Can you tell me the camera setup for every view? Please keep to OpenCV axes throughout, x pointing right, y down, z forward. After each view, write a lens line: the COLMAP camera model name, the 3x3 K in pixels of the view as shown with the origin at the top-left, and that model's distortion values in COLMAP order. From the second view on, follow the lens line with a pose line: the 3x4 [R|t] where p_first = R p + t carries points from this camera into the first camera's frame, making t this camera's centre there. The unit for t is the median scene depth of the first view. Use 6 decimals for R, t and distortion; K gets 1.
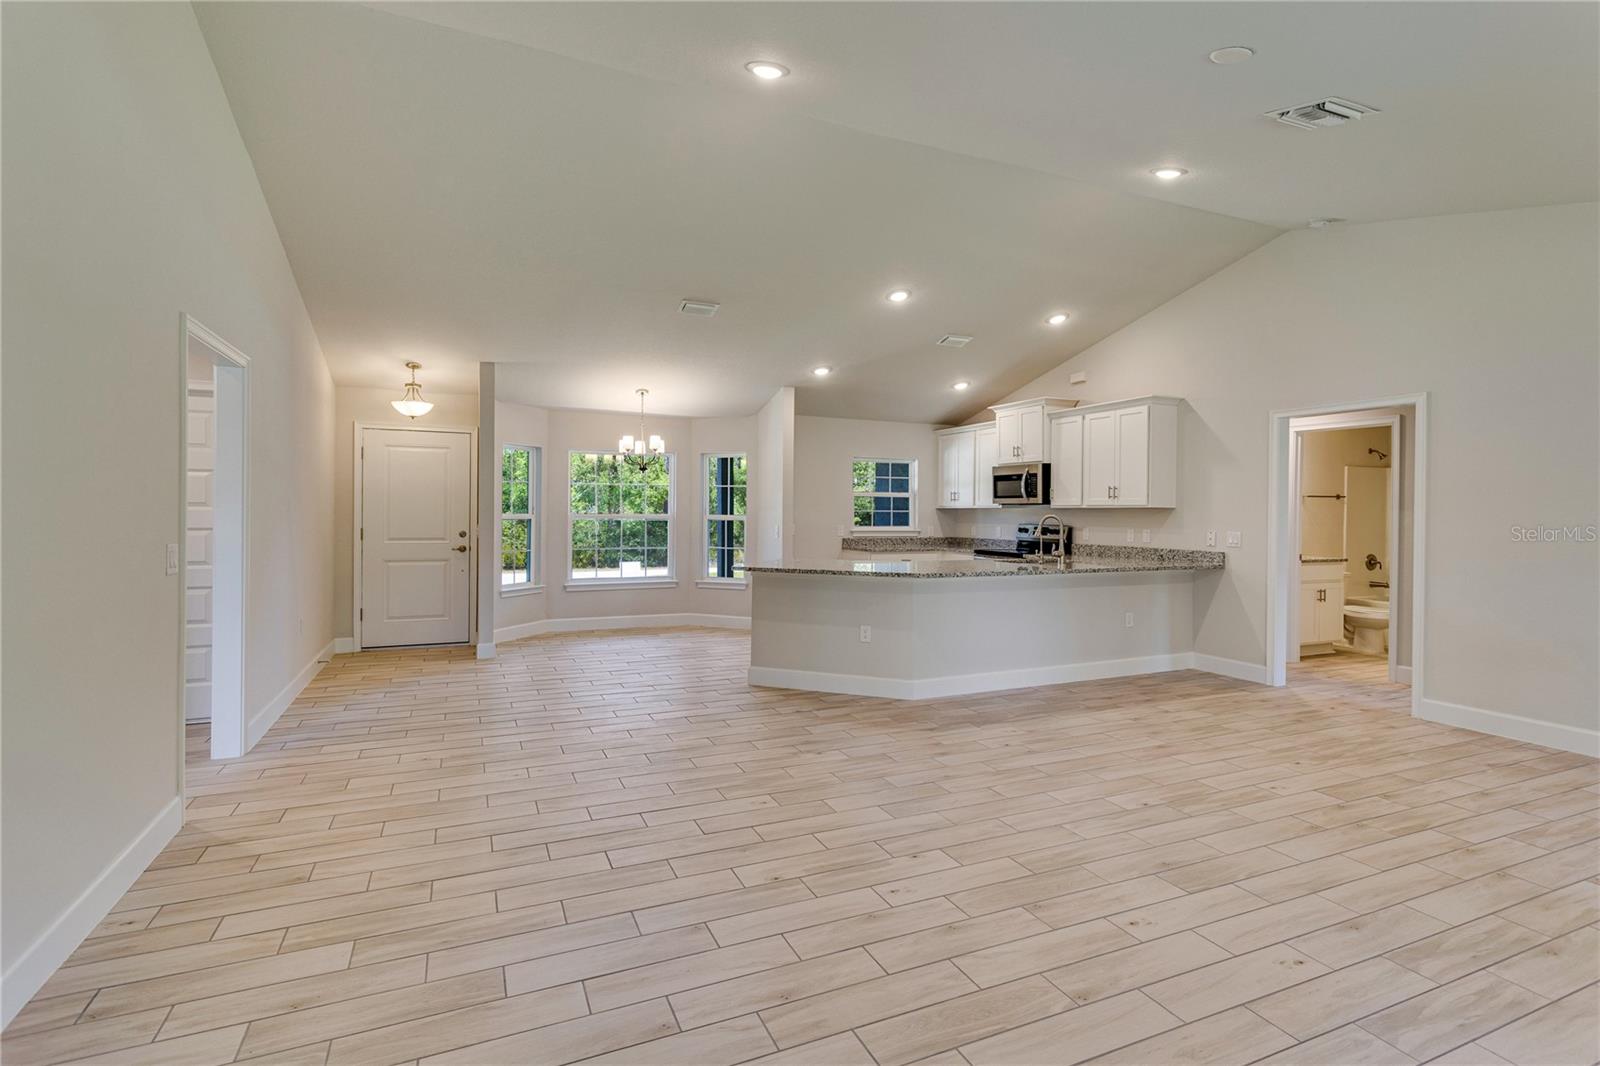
lens RADIAL K [[761.0, 0, 790.5], [0, 761.0, 511.1], [0, 0, 1]] dist [0.001267, 0.002483]
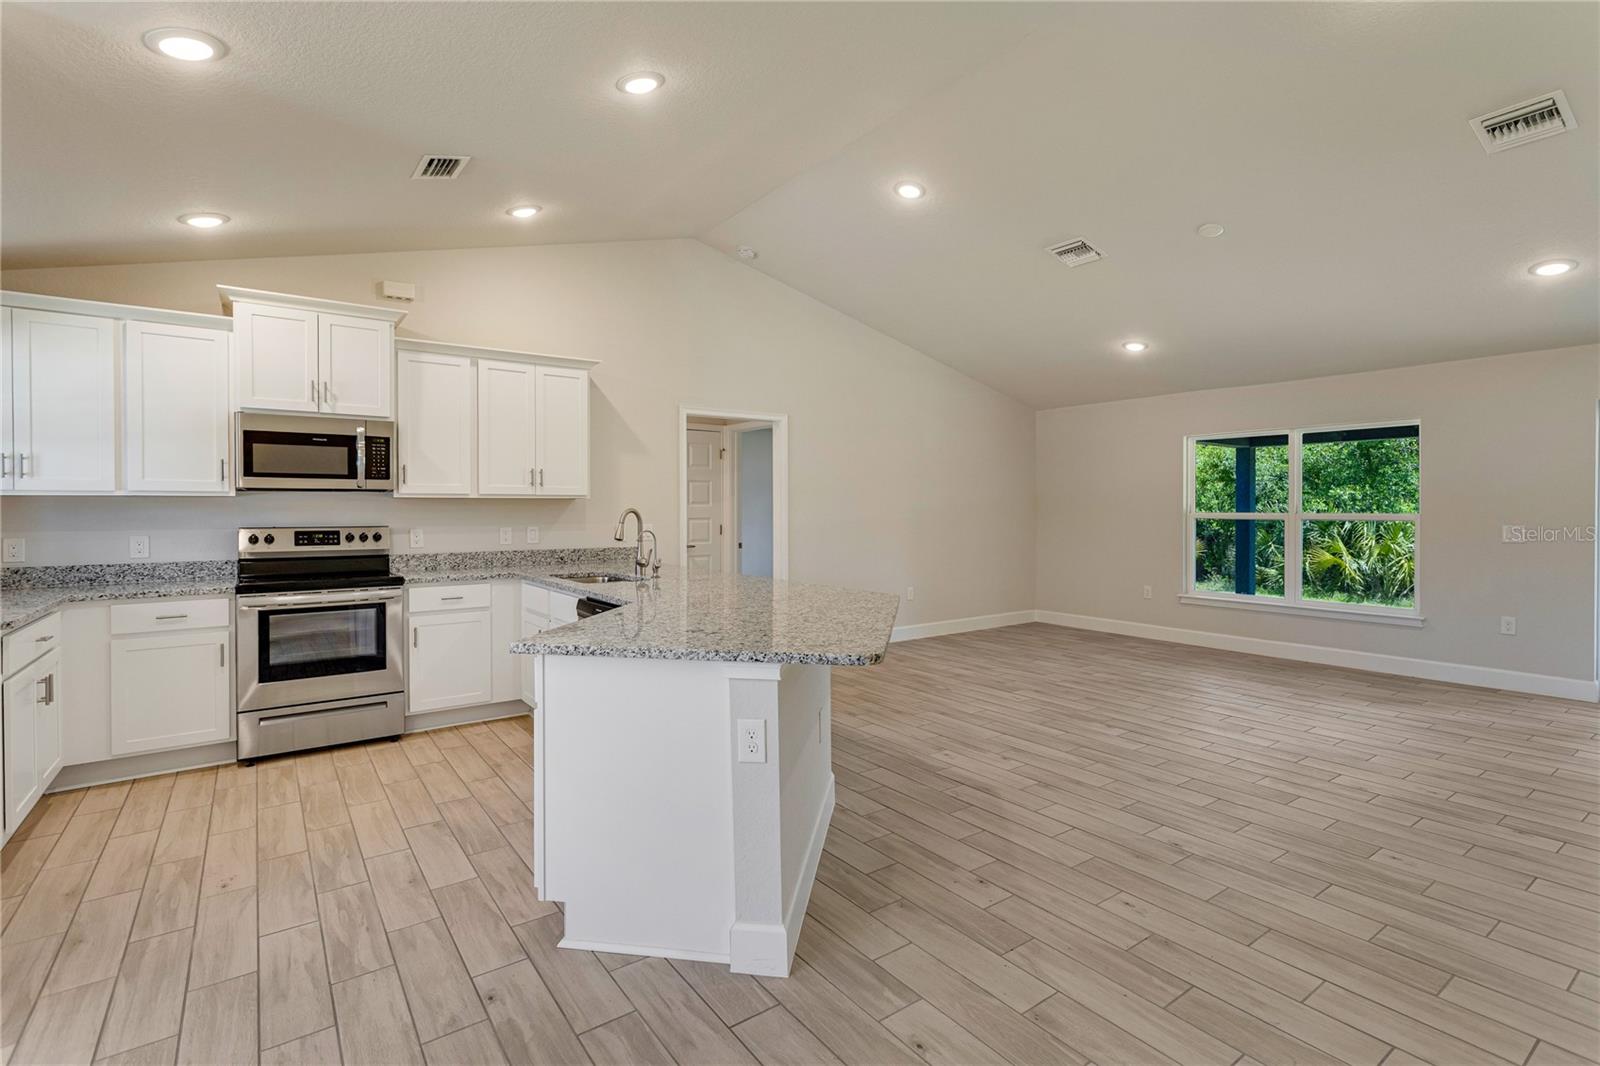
lens RADIAL K [[761.0, 0, 802.0], [0, 761.0, 518.5], [0, 0, 1]] dist [0.001267, 0.002483]
pose [[-0.222817, -0.018740, 0.974680, -0.357138], [-0.000149, 0.999816, 0.019189, 0.000863], [-0.974860, 0.004131, -0.222779, 0.937285]]
